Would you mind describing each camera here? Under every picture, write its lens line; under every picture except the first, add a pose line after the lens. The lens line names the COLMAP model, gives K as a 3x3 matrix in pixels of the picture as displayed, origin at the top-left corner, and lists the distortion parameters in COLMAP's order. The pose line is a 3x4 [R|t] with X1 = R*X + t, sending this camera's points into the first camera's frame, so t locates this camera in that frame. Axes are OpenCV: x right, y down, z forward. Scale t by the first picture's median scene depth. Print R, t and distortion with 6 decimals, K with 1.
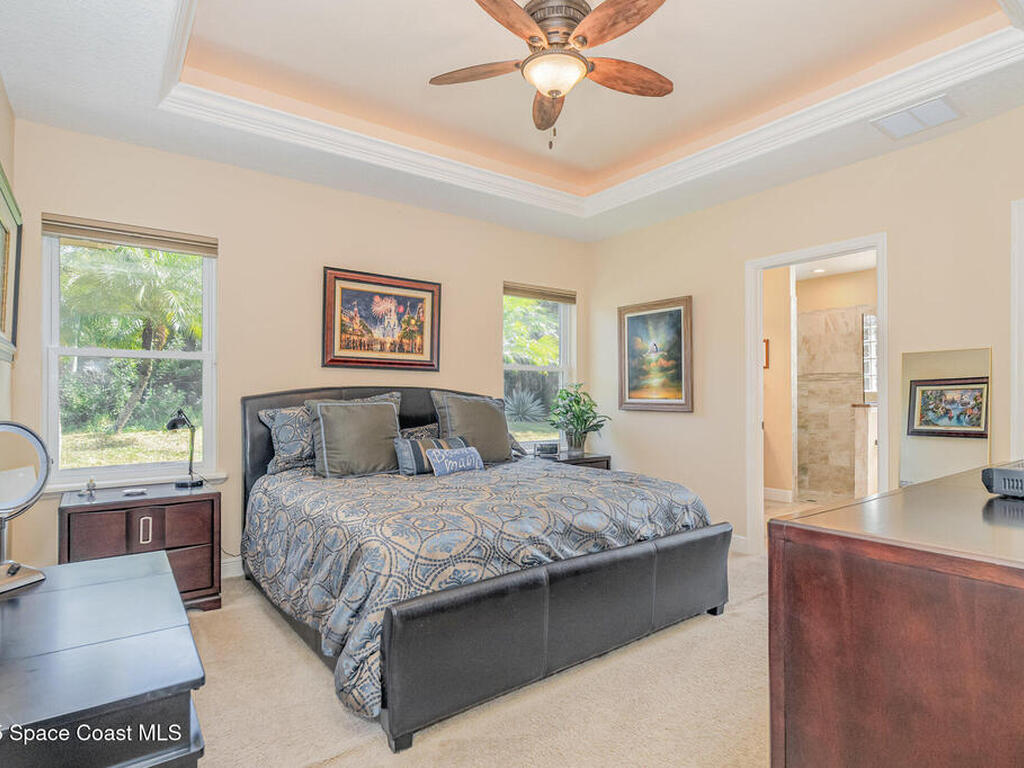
lens RADIAL K [[560.7, 0, 513.5], [0, 560.7, 390.6], [0, 0, 1]] dist [-0.000362, -0.000012]
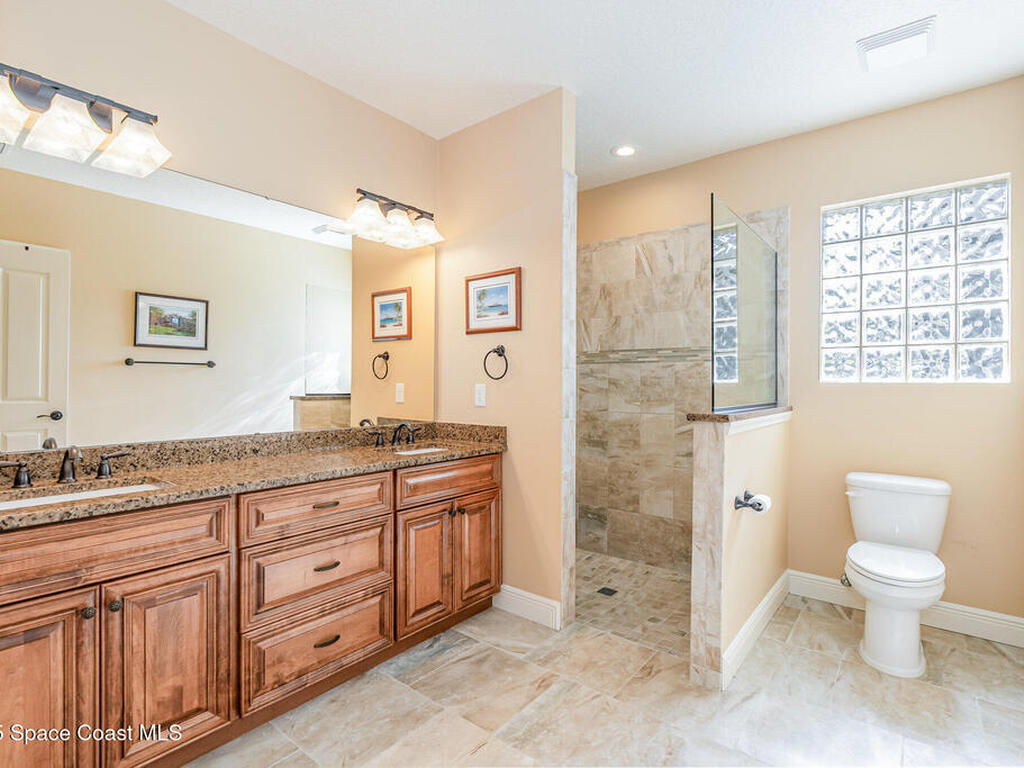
lens RADIAL K [[512.6, 0, 509.0], [0, 512.6, 384.3], [0, 0, 1]] dist [-0.003469, 0.004704]
pose [[0.970292, 0.004225, 0.241901, 0.302311], [-0.005780, 0.999967, 0.005721, 0.001809], [-0.241869, -0.006950, 0.970284, 0.520225]]
